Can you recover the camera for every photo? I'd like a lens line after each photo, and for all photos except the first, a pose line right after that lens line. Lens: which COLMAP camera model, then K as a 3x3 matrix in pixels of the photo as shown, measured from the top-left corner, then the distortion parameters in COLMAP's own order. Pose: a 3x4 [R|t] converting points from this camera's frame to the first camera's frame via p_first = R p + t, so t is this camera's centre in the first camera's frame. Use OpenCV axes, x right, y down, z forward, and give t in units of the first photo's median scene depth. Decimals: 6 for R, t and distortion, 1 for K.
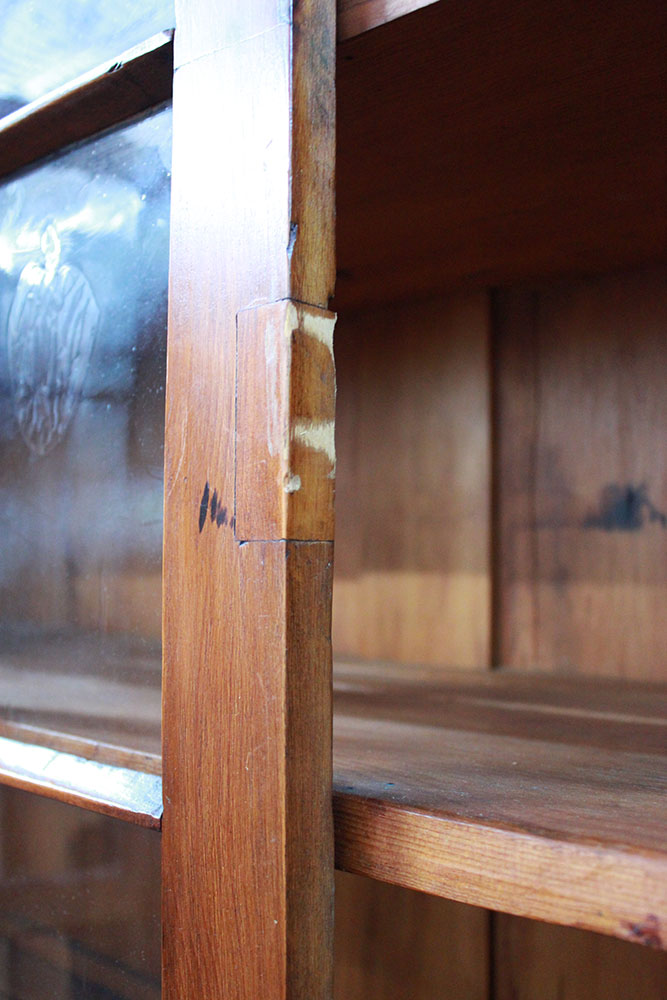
lens RADIAL K [[964.2, 0, 333.5], [0, 964.2, 500.0], [0, 0, 1]] dist [-0.167406, 0.202685]
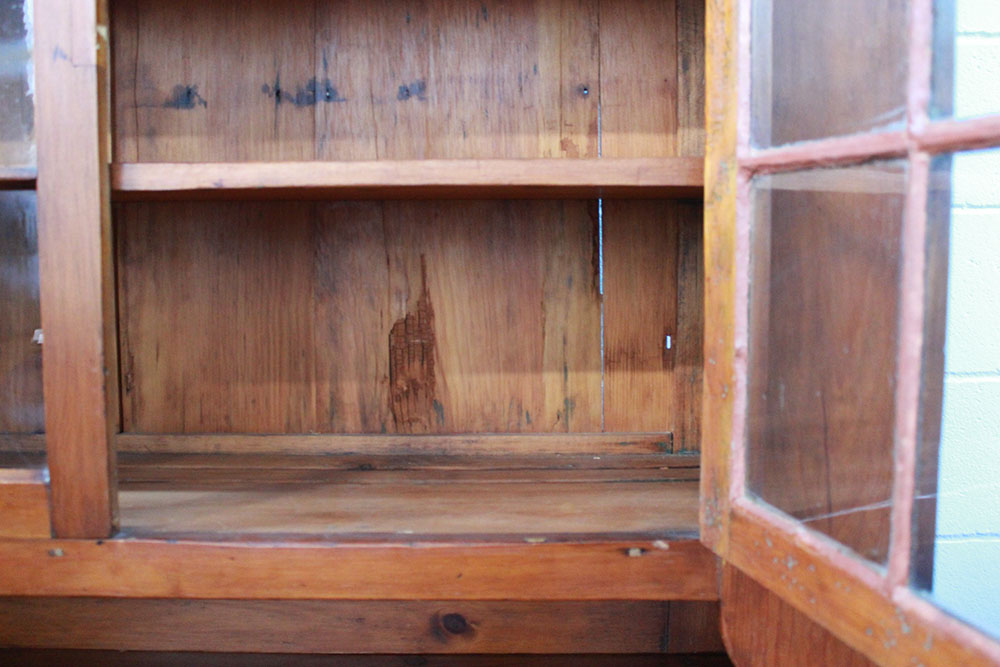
lens RADIAL K [[964.2, 0, 500.0], [0, 964.2, 333.5], [0, 0, 1]] dist [-0.167406, 0.202685]
pose [[0.779440, -0.062966, 0.623304, -0.655813], [-0.034199, 0.989176, 0.142692, 0.286793], [-0.625542, -0.132536, 0.768851, -1.477713]]
